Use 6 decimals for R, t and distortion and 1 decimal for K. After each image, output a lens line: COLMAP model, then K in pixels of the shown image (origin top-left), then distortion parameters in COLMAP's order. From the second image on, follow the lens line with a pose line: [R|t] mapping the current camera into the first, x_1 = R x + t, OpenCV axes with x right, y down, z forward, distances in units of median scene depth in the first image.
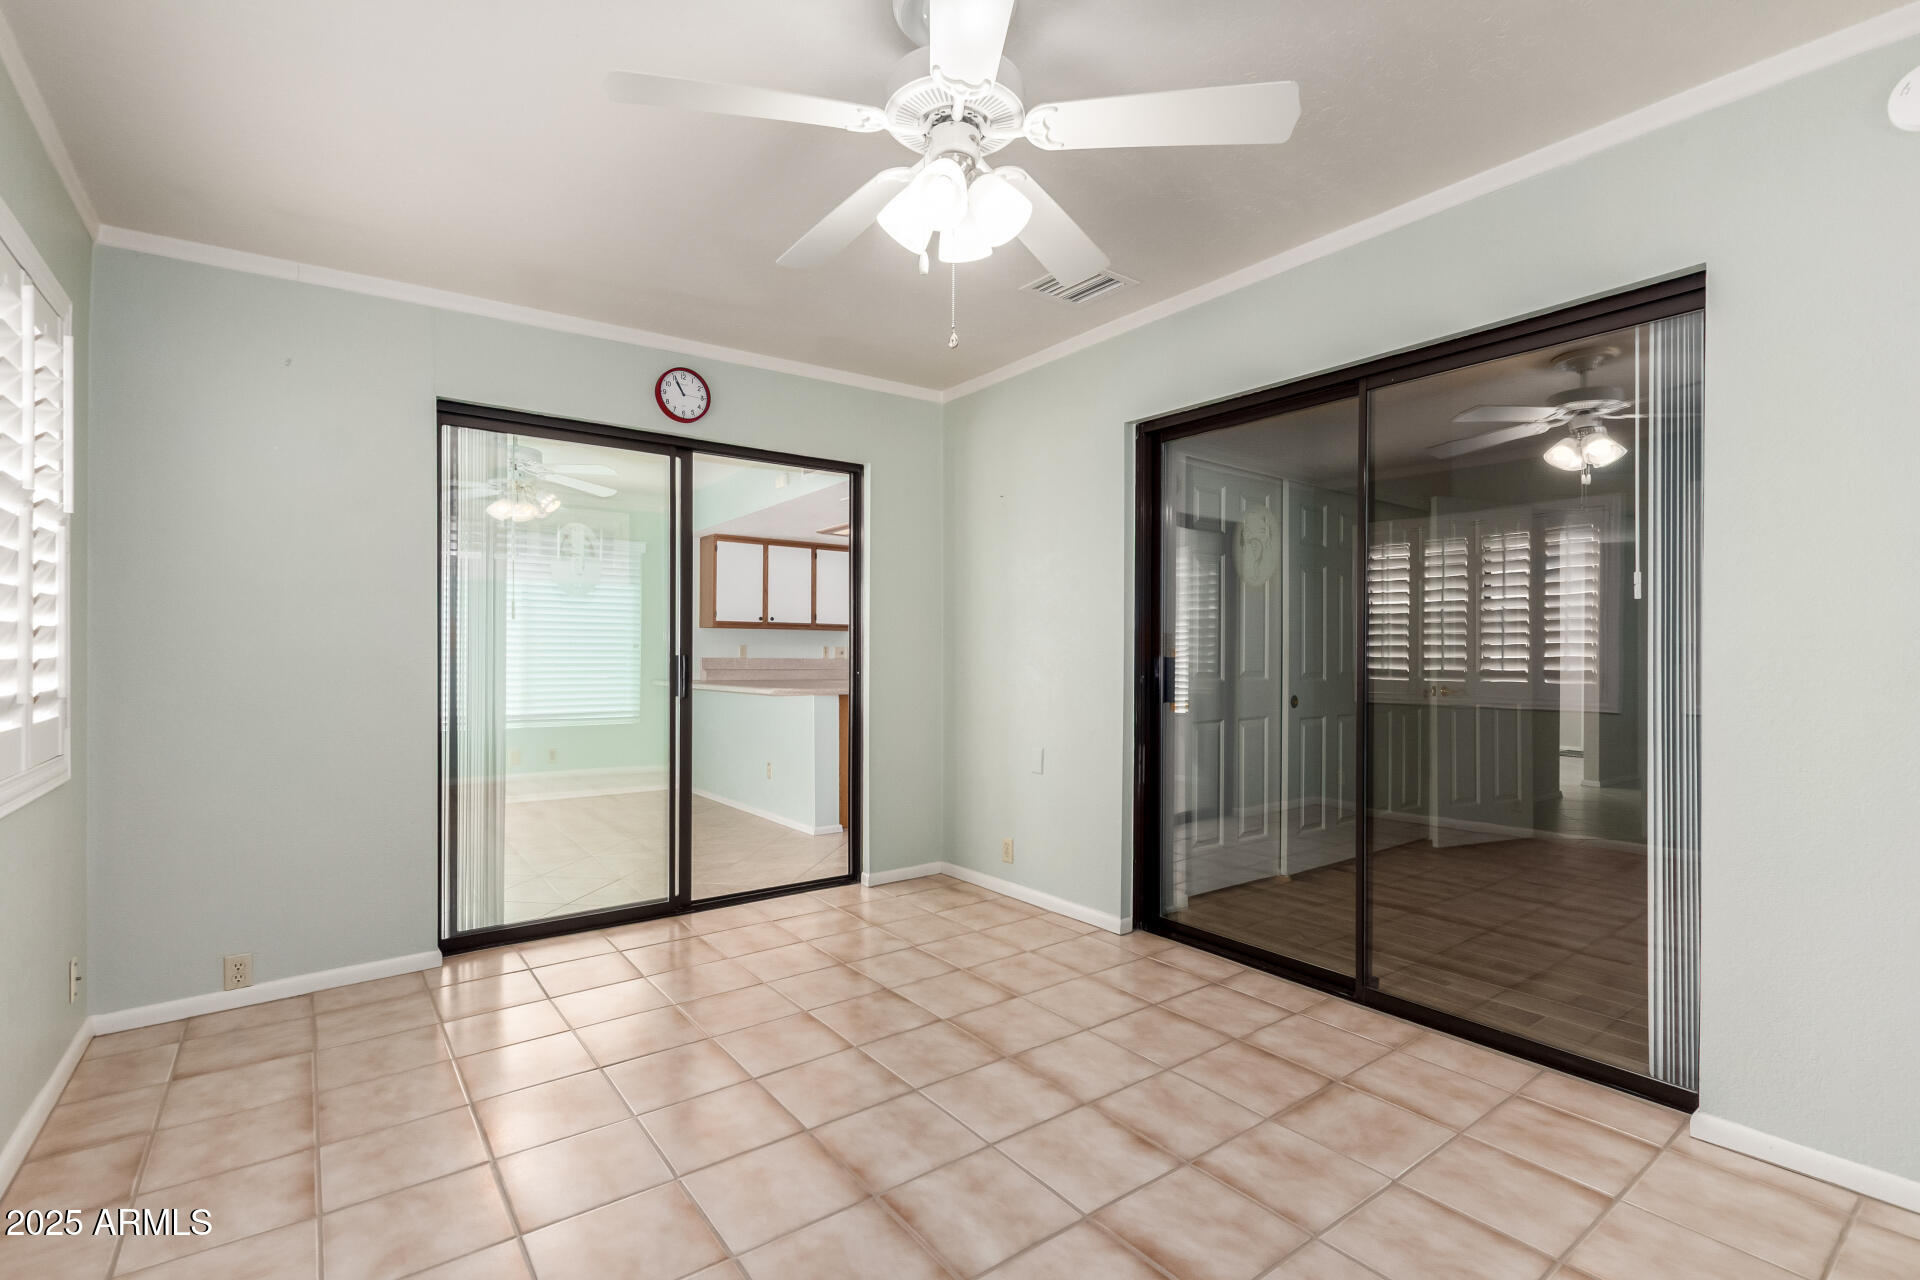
lens RADIAL K [[889.8, 0, 963.0], [0, 889.8, 650.4], [0, 0, 1]] dist [-0.001586, -0.000382]
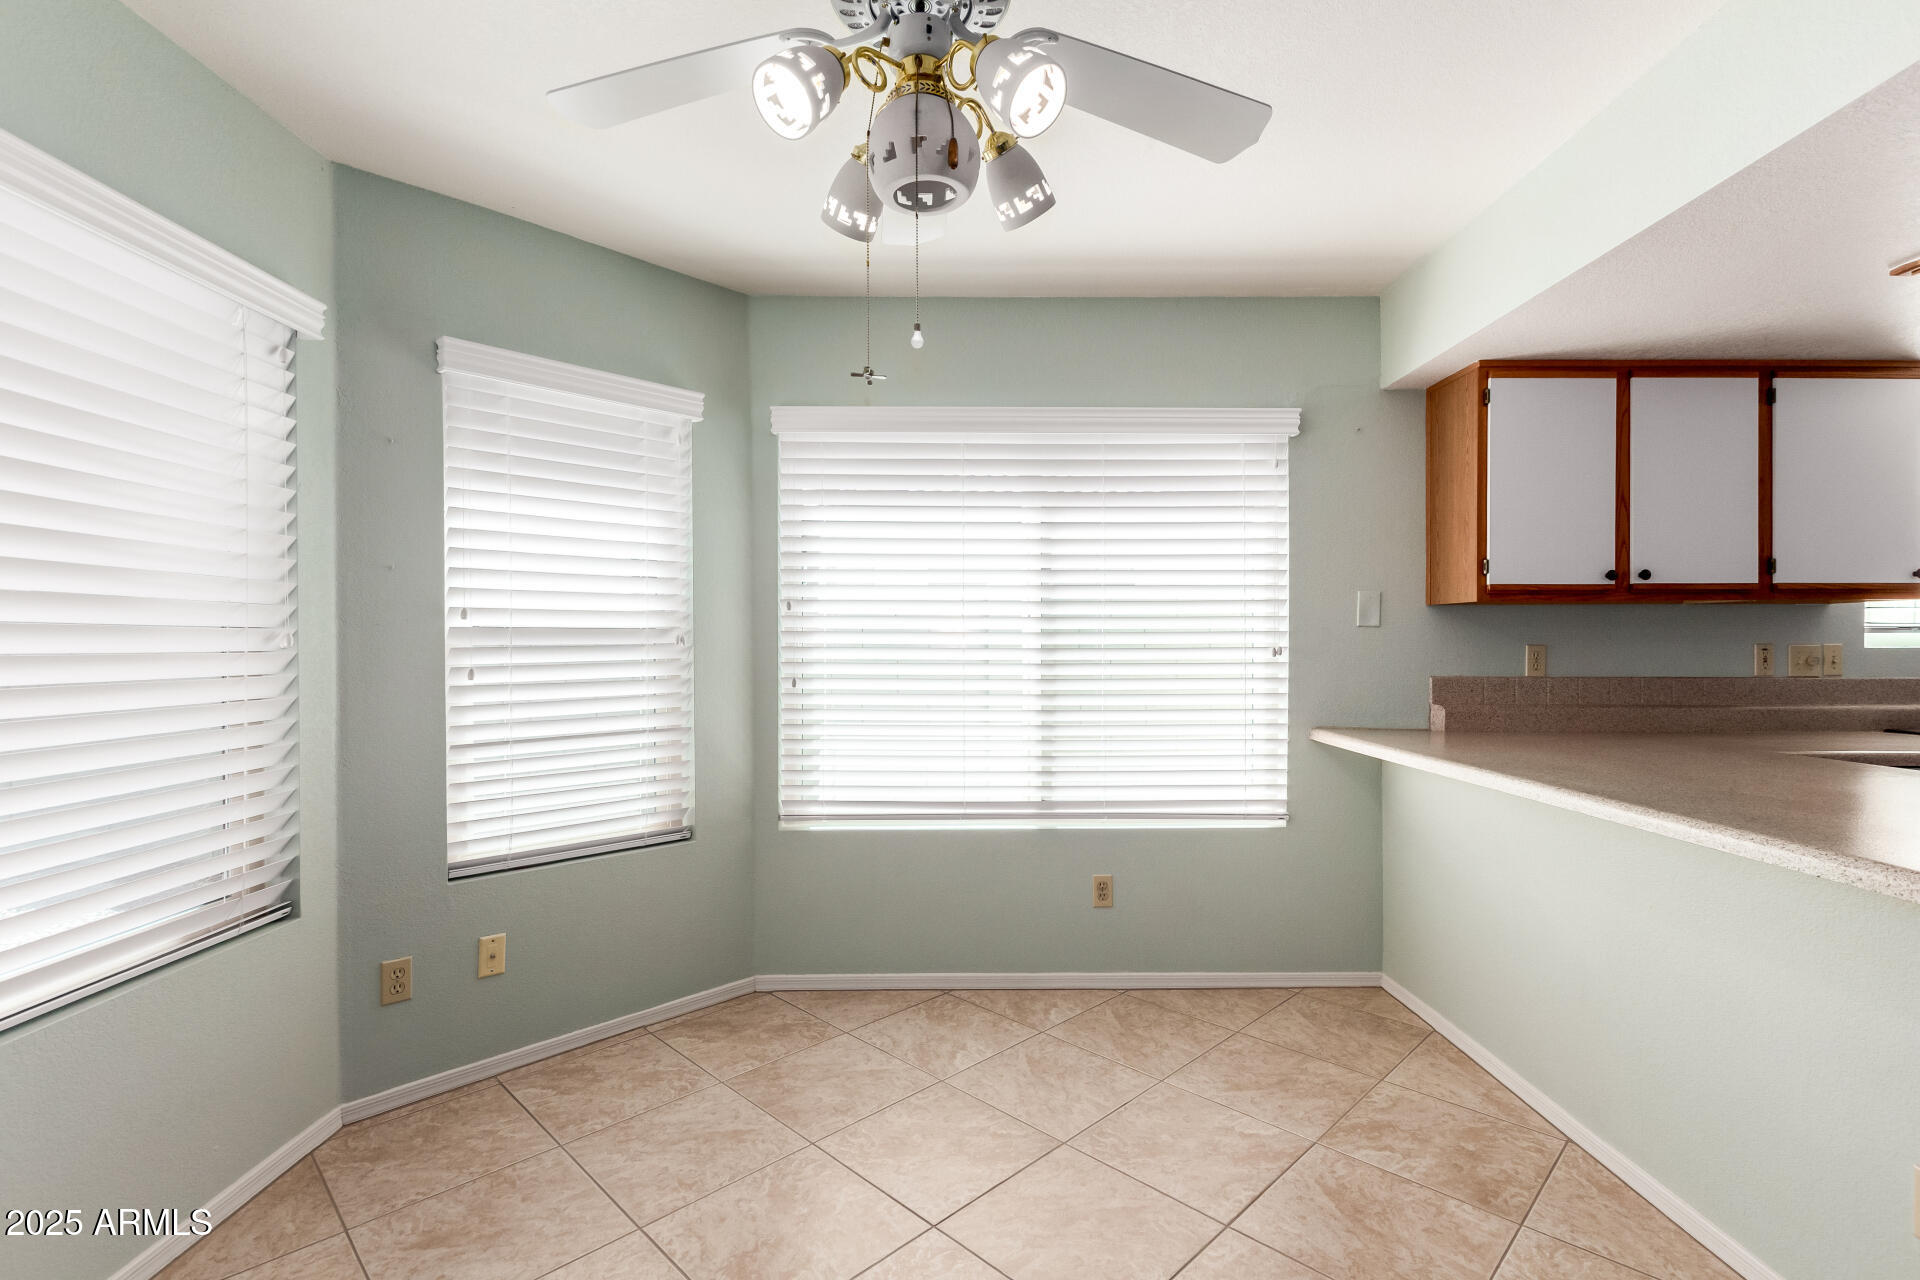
lens RADIAL K [[880.9, 0, 957.6], [0, 880.9, 647.6], [0, 0, 1]] dist [0.001231, -0.000168]
pose [[0.801643, -0.004226, -0.597788, -0.223529], [0.005239, 0.999986, -0.000045, -0.006343], [0.597780, -0.003096, 0.801654, 0.529679]]
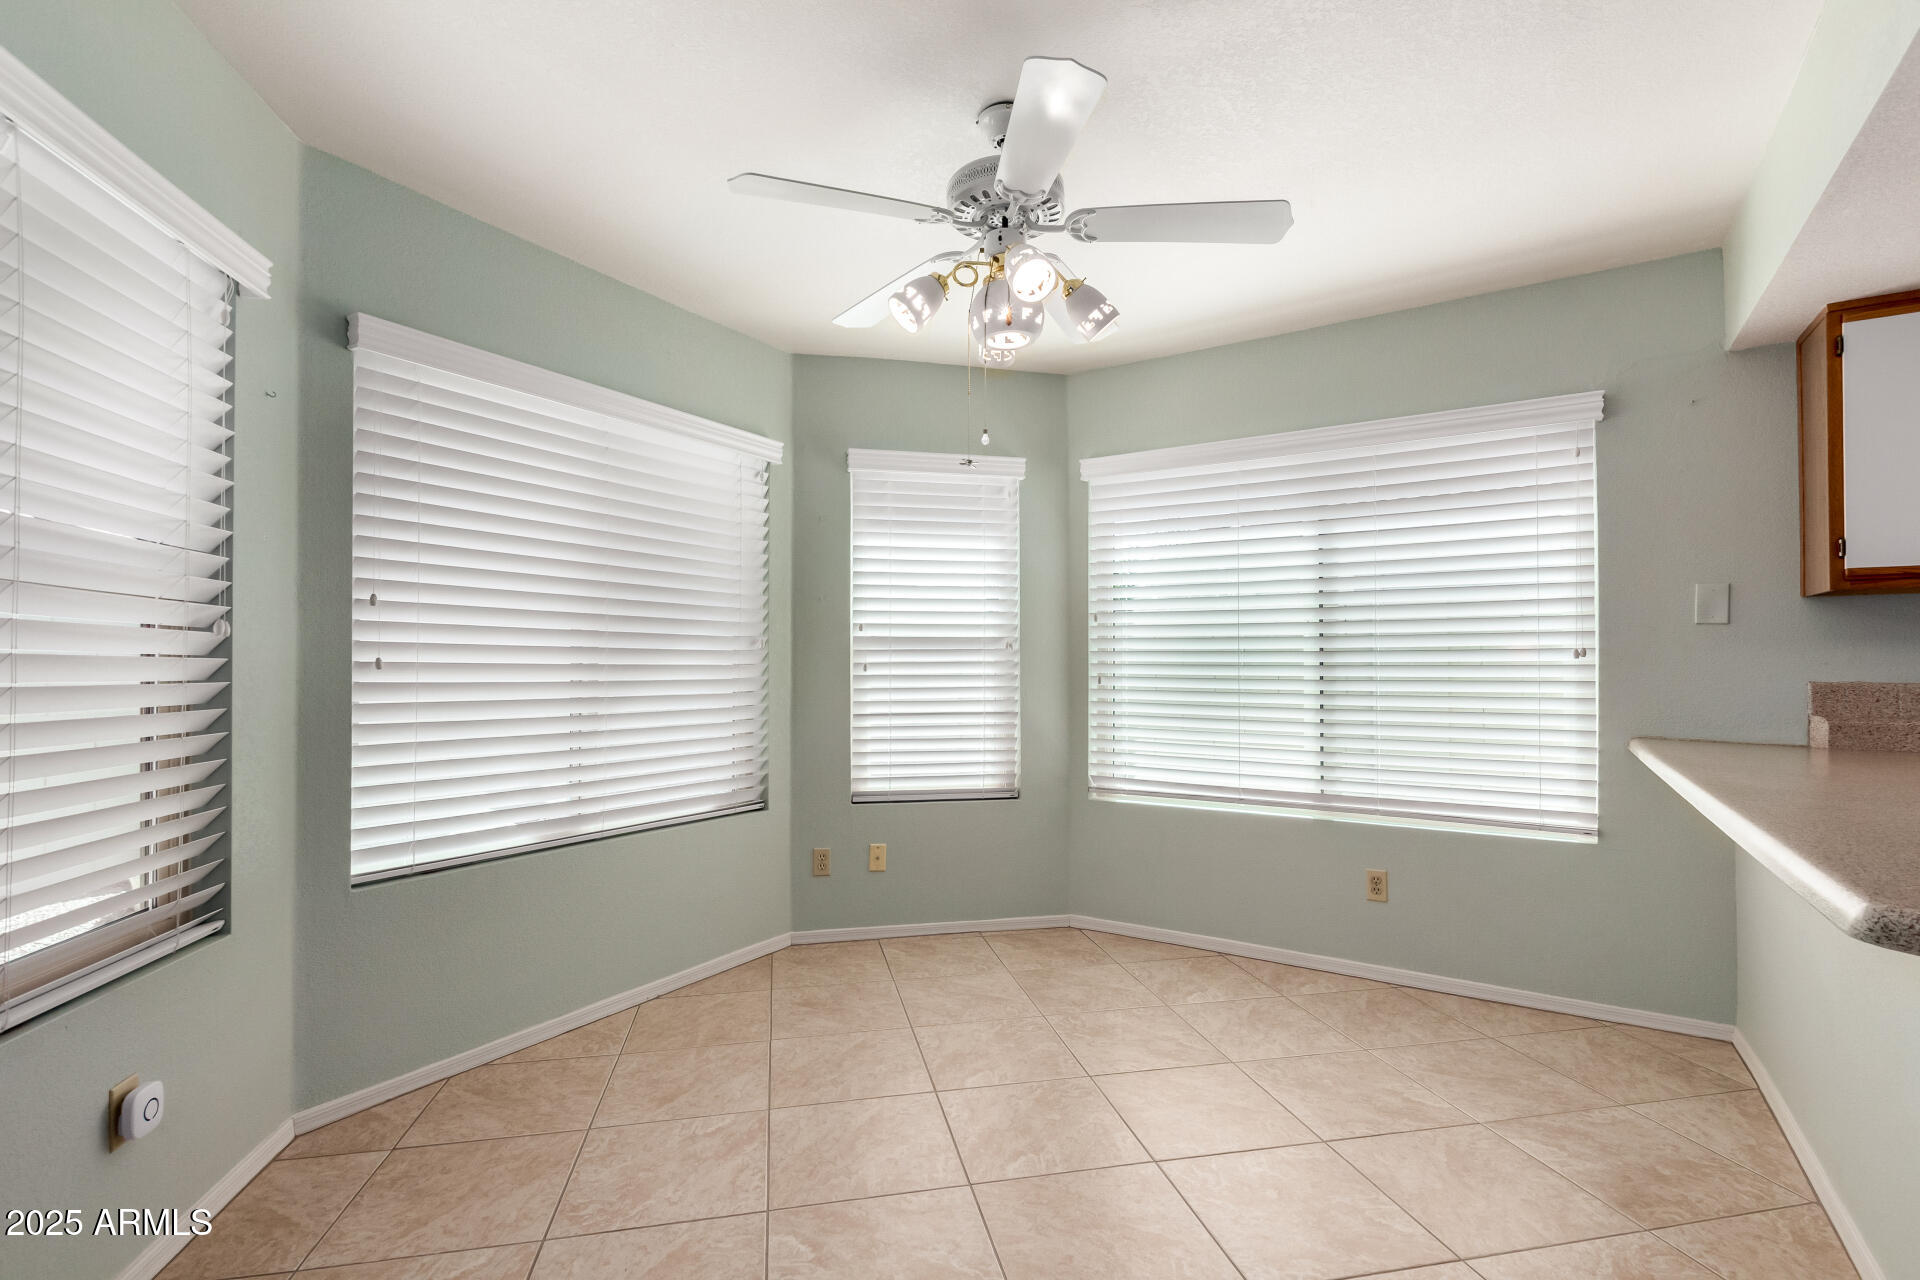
lens RADIAL K [[876.8, 0, 952.0], [0, 876.8, 653.4], [0, 0, 1]] dist [-0.003141, -0.000714]
pose [[0.340088, -0.018894, -0.940204, -0.086316], [-0.001312, 0.999788, -0.020566, 0.004496], [0.940393, 0.008227, 0.339991, 0.561885]]
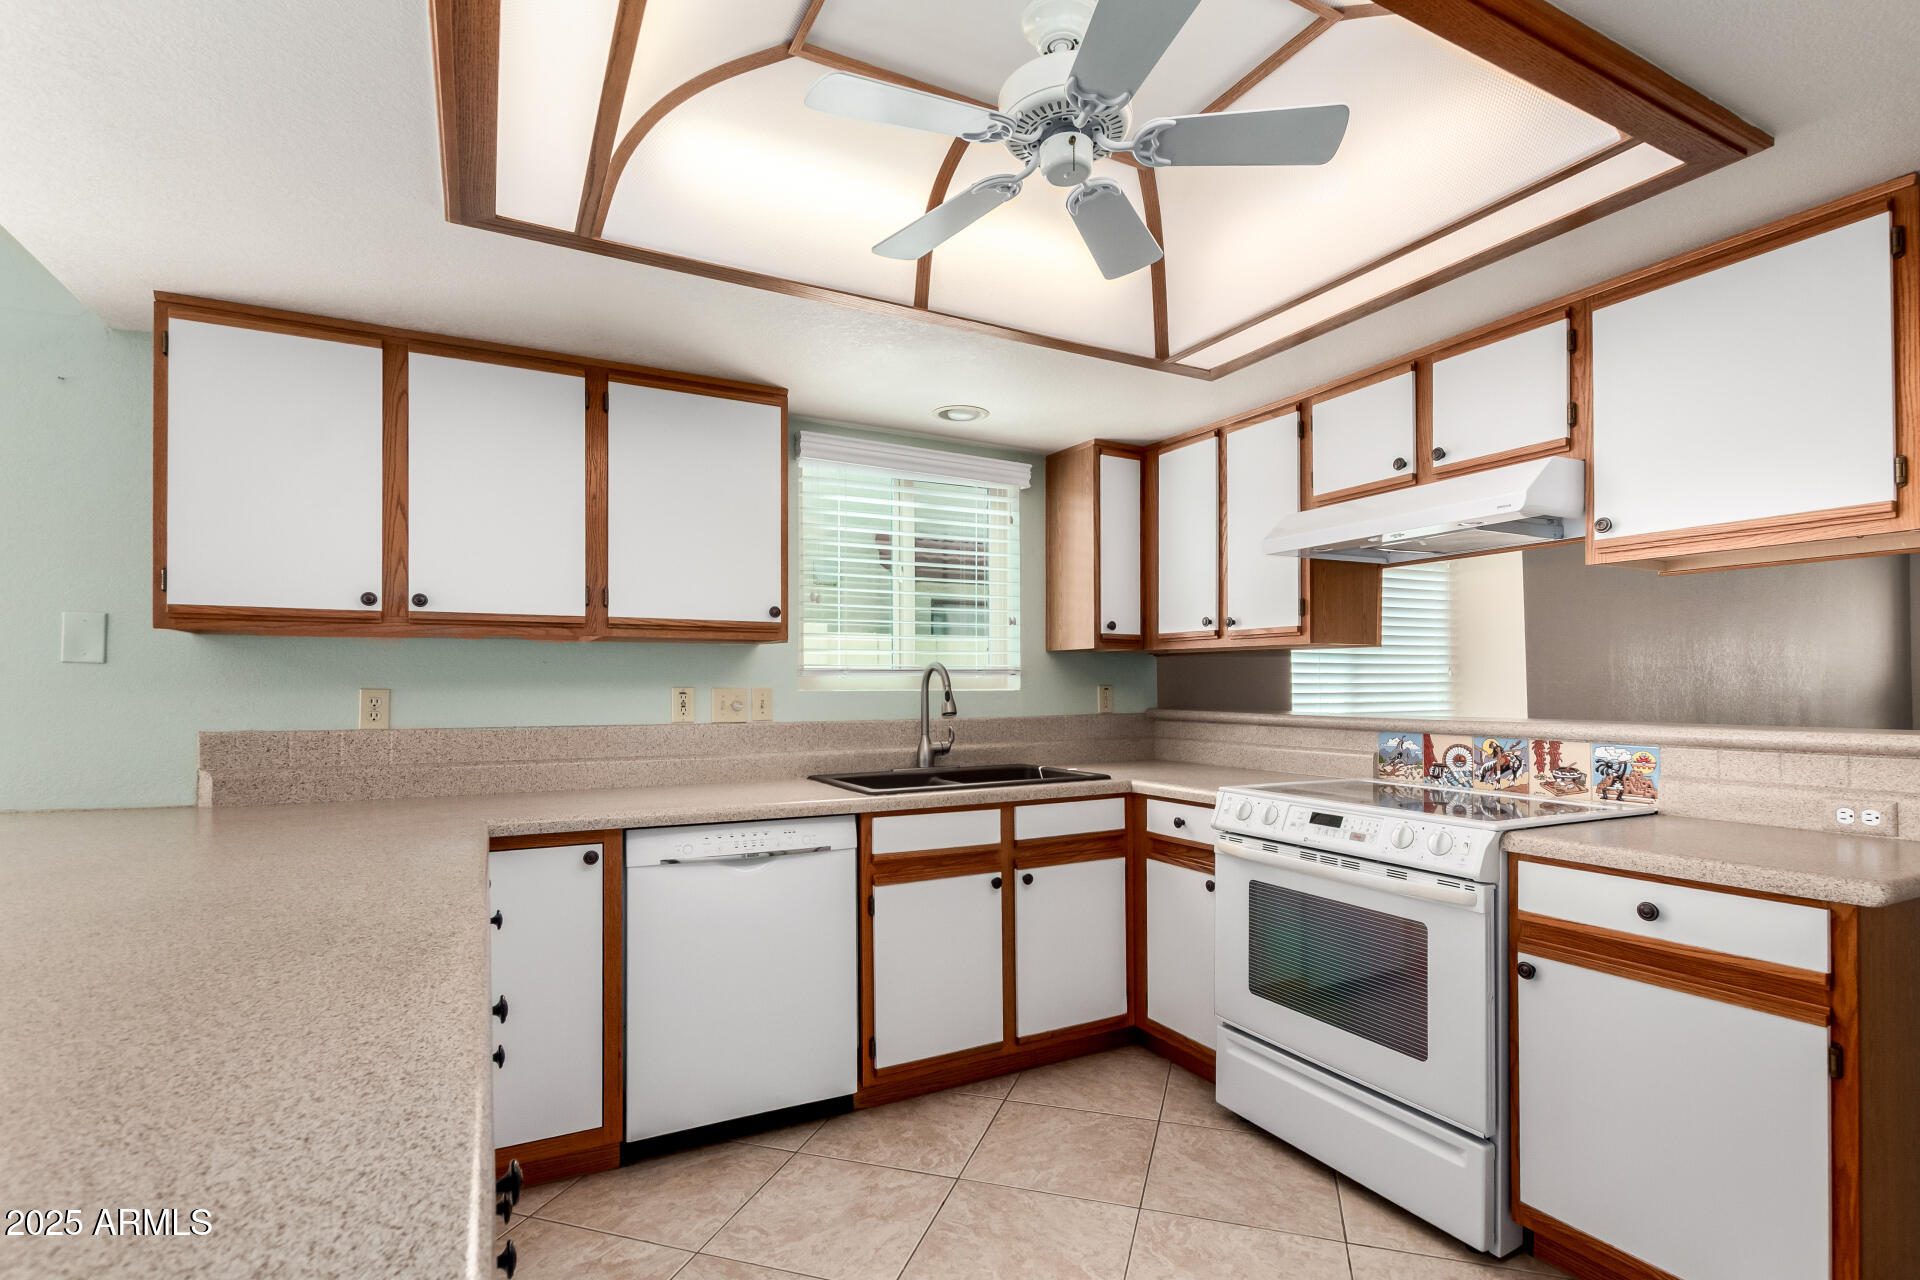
lens RADIAL K [[901.1, 0, 993.0], [0, 901.1, 668.1], [0, 0, 1]] dist [0.002979, 0.000483]
pose [[0.987780, -0.008829, -0.155607, 0.020344], [0.005809, 0.999786, -0.019847, -0.005842], [0.155749, 0.018700, 0.987620, 0.730524]]
